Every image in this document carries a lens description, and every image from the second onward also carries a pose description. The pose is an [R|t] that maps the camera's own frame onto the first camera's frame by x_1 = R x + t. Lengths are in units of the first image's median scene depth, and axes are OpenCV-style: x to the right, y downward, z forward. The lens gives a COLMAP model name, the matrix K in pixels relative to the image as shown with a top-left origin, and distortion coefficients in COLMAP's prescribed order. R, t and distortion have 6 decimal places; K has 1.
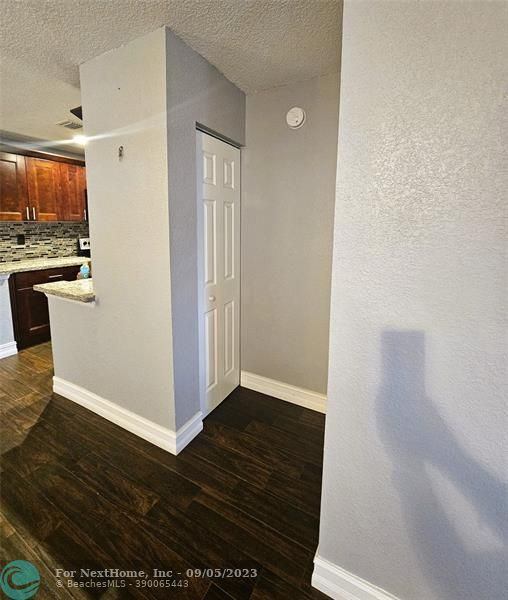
lens RADIAL K [[270.6, 0, 245.1], [0, 270.6, 258.0], [0, 0, 1]] dist [-0.002107, -0.000708]
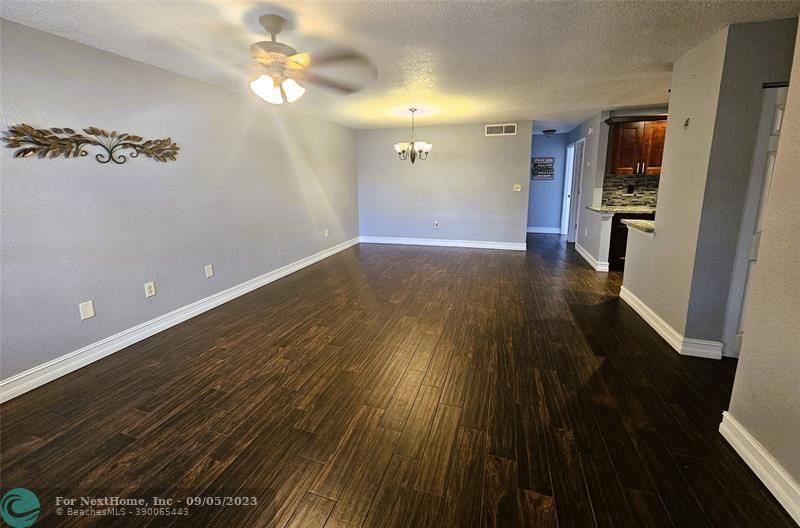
lens RADIAL K [[320.2, 0, 400.1], [0, 320.2, 234.3], [0, 0, 1]] dist [0.000571, 0.000027]
pose [[0.193190, 0.157224, -0.968482, 0.469644], [-0.104664, 0.984748, 0.138986, 0.045569], [0.975563, 0.074514, 0.206699, -0.359308]]
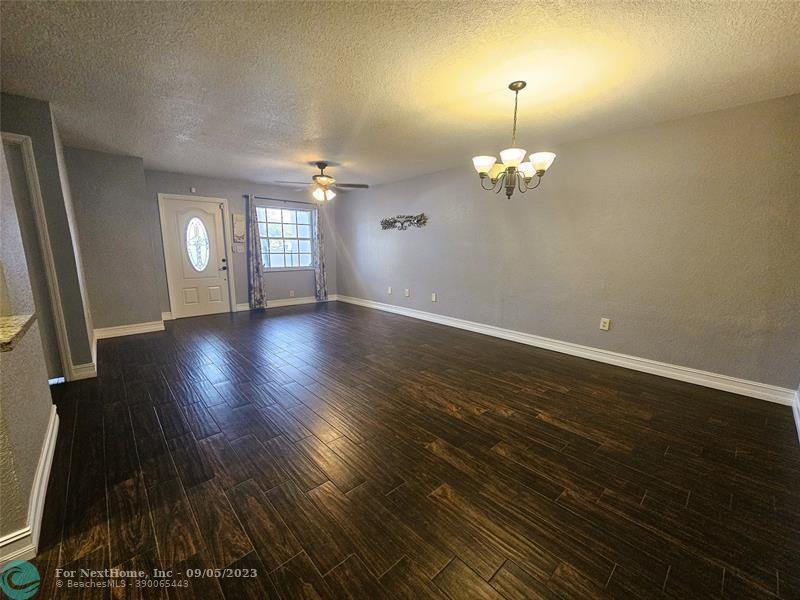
lens RADIAL K [[326.8, 0, 395.9], [0, 326.8, 305.3], [0, 0, 1]] dist [0.000176, -0.000953]
pose [[-0.947075, -0.071328, 0.312989, -1.950665], [0.025051, 0.955607, 0.293579, -0.149305], [-0.320034, 0.285882, -0.903244, 1.579265]]
